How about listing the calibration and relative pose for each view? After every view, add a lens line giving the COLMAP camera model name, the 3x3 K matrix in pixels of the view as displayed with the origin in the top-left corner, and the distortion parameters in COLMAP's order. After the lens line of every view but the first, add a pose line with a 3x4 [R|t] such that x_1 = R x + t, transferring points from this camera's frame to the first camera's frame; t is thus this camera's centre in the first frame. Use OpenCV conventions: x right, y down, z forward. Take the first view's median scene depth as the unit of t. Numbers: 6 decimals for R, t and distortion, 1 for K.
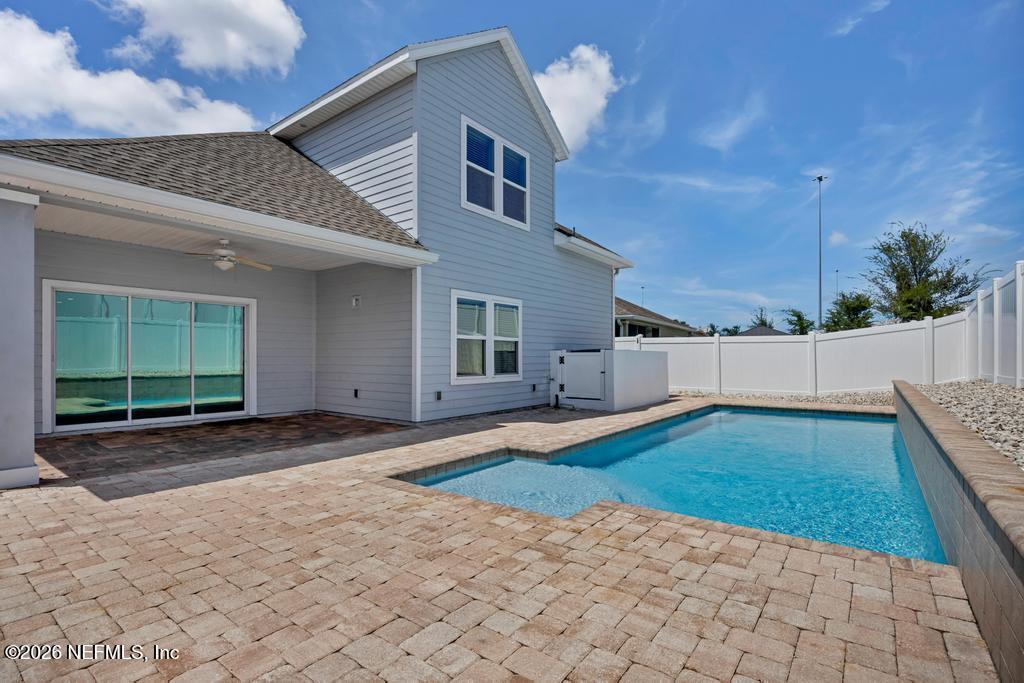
lens RADIAL K [[482.8, 0, 511.4], [0, 482.8, 358.1], [0, 0, 1]] dist [-0.023544, 0.000747]
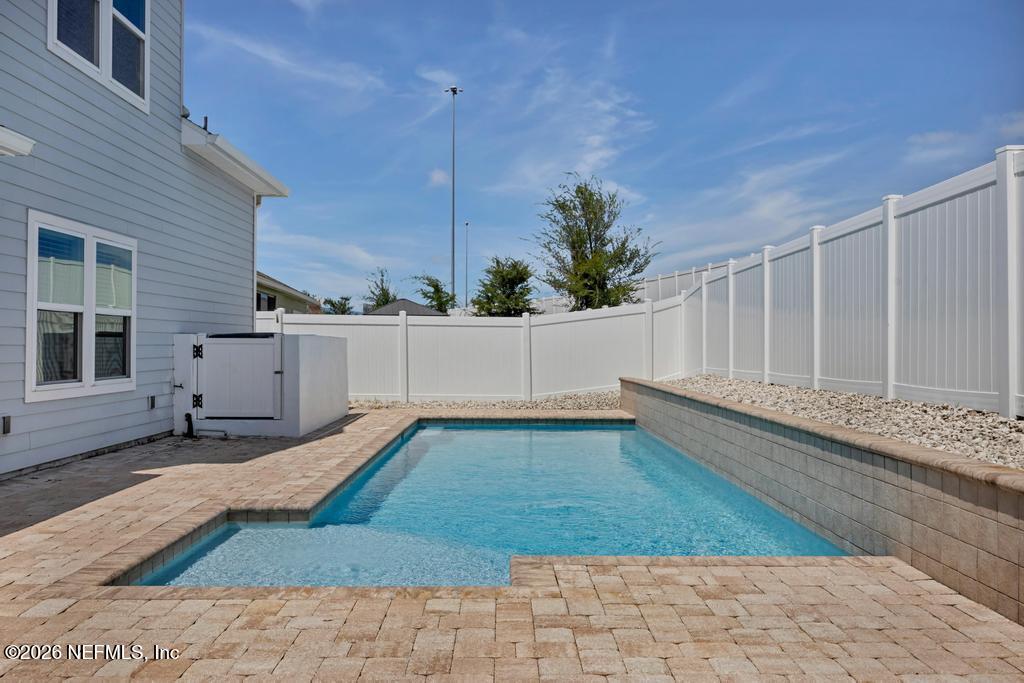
lens RADIAL K [[820.8, 0, 512.0], [0, 820.8, 341.5], [0, 0, 1]] dist [-0.001231, -0.011460]
pose [[0.787925, 0.009137, 0.615704, -0.205503], [-0.005930, 0.999956, -0.007250, -0.003191], [-0.615743, 0.002061, 0.787944, 0.023326]]
